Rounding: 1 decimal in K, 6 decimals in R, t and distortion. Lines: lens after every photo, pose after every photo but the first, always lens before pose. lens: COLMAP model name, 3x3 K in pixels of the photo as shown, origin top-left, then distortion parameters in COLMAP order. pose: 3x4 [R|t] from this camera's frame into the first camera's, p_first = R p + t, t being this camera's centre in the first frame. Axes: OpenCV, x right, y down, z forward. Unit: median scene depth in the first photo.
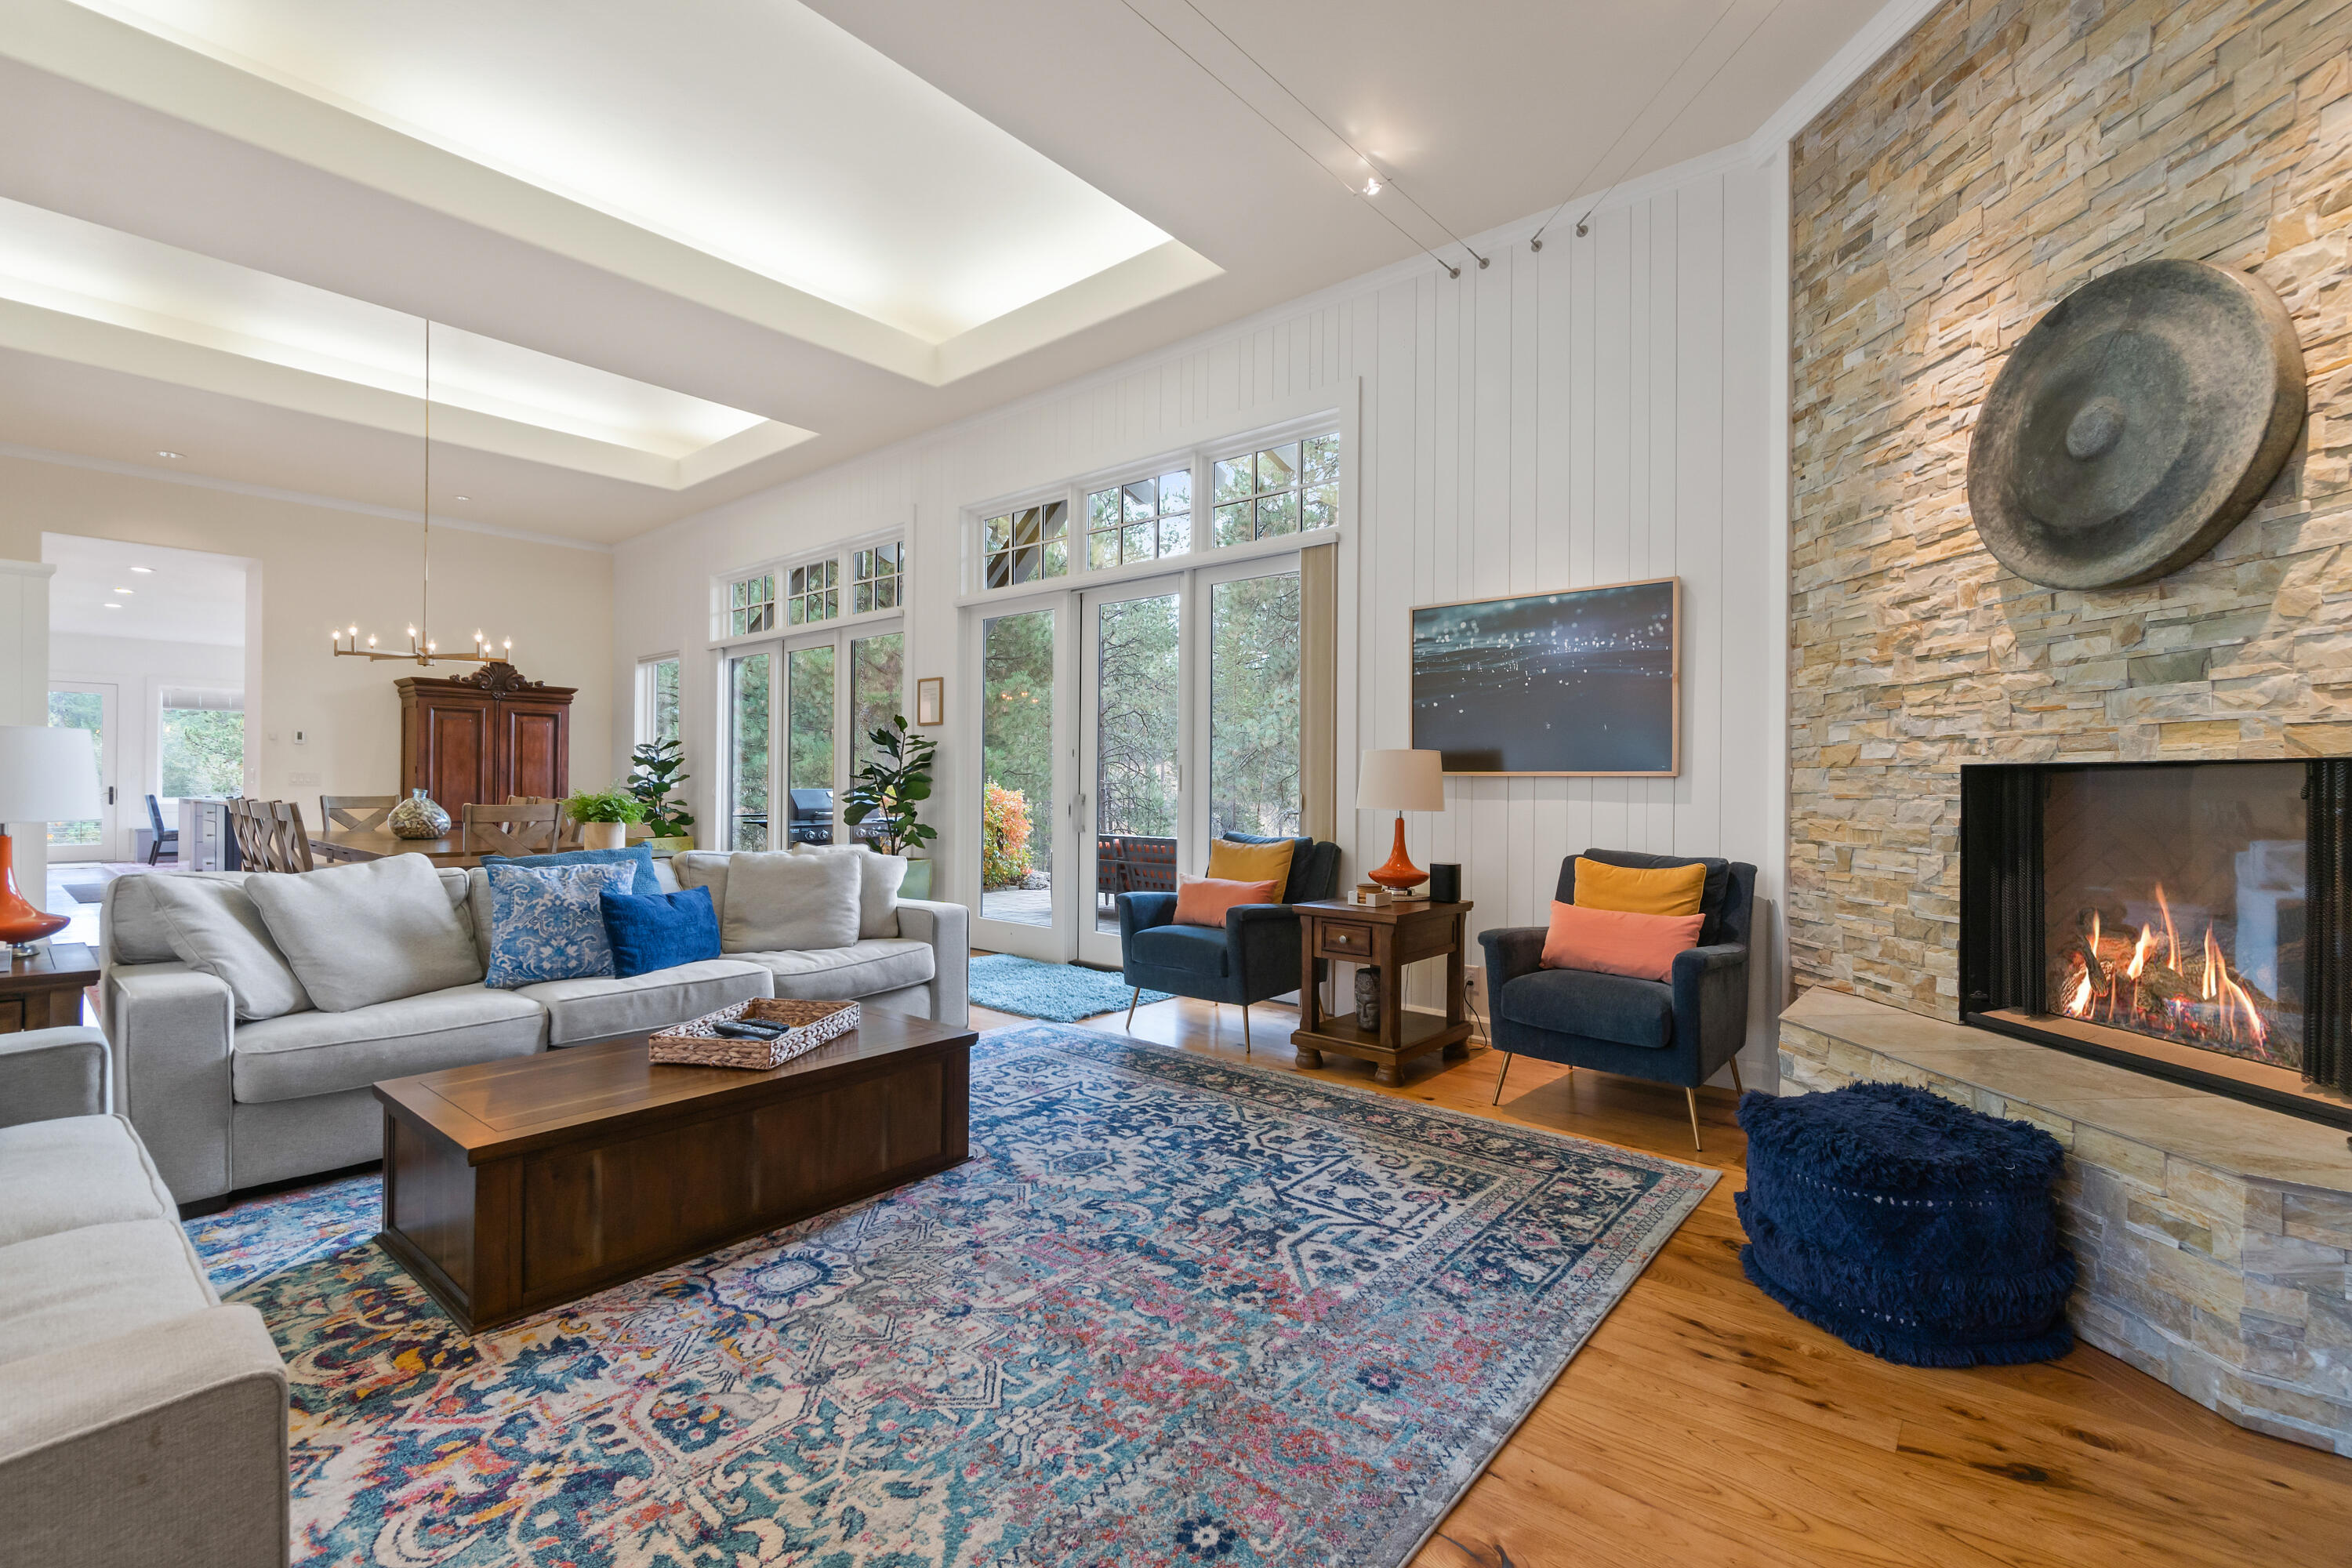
lens RADIAL K [[1017.7, 0, 1177.8], [0, 1017.7, 777.7], [0, 0, 1]] dist [-0.001167, 0.000260]
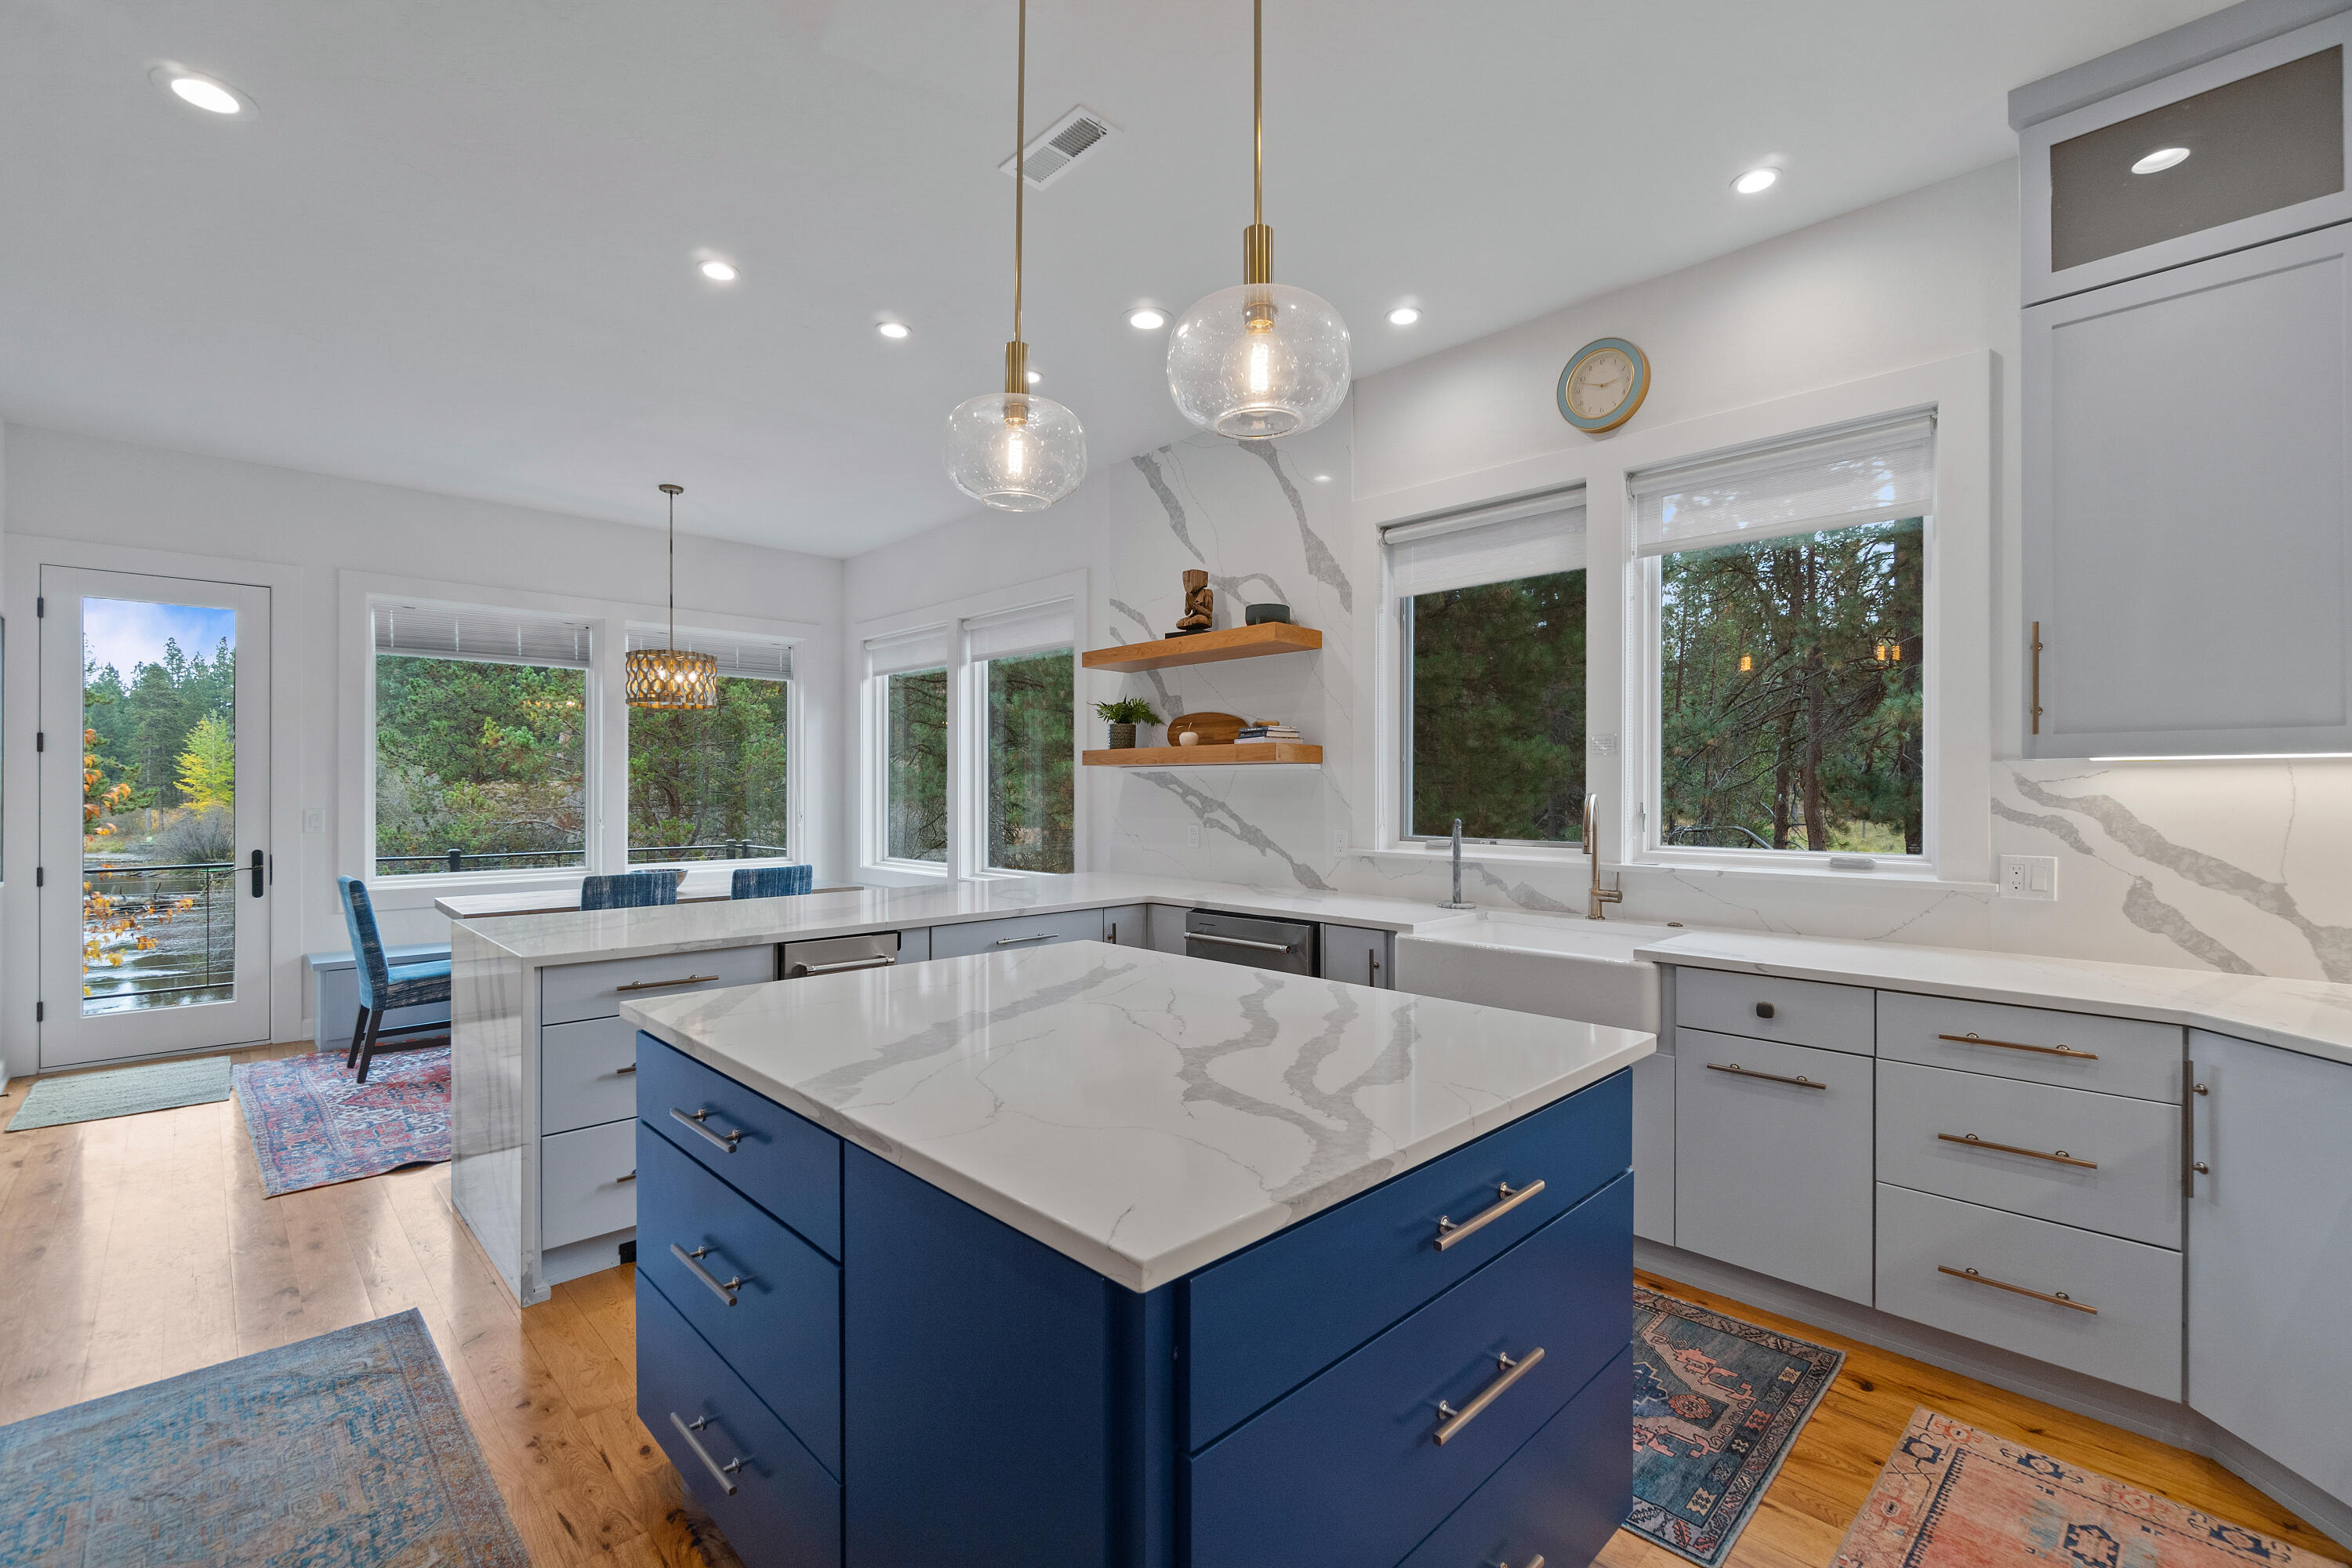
lens RADIAL K [[1017.7, 0, 1186.8], [0, 1017.7, 791.8], [0, 0, 1]] dist [-0.001167, 0.000260]
pose [[0.995565, -0.004644, -0.093961, -0.529954], [0.005401, 0.999955, 0.007806, -0.011247], [0.093921, -0.008279, 0.995545, 0.519994]]
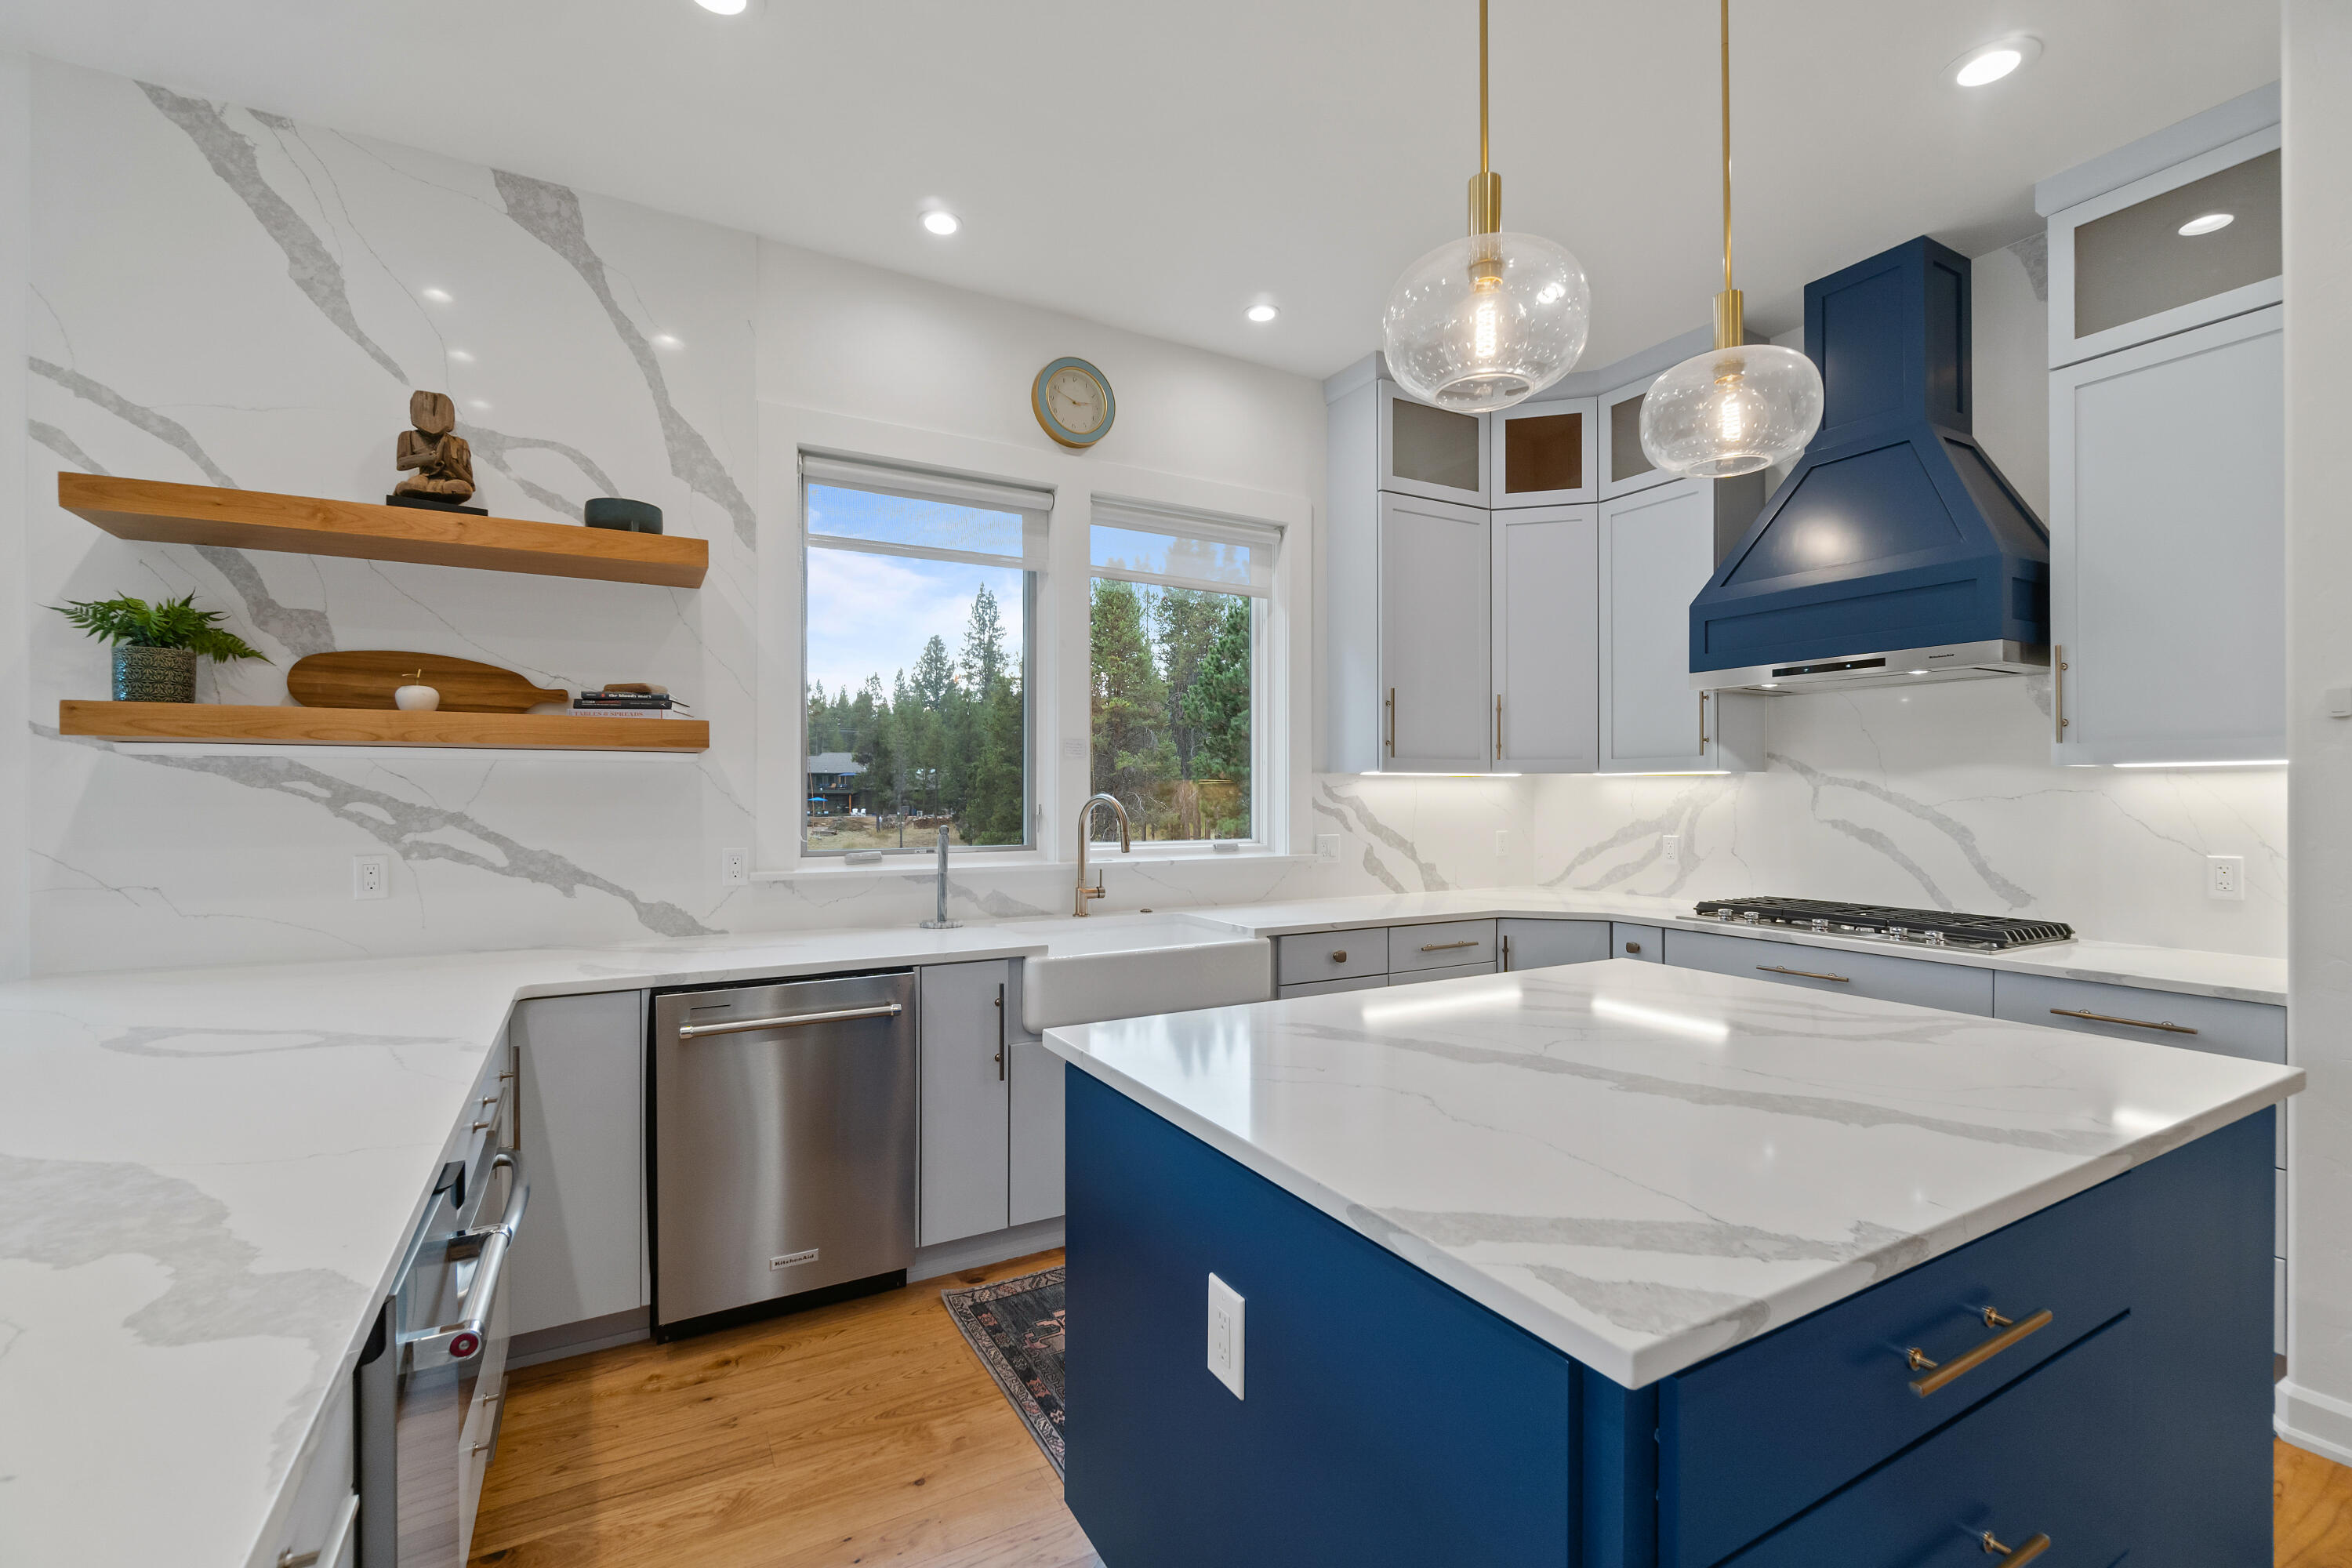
lens RADIAL K [[1017.7, 0, 1180.9], [0, 1017.7, 793.1], [0, 0, 1]] dist [-0.001167, 0.000260]
pose [[0.353792, -0.002509, 0.935321, -0.611477], [-0.001910, 0.999992, 0.003406, -0.010513], [-0.935322, -0.002992, 0.353784, 0.594587]]
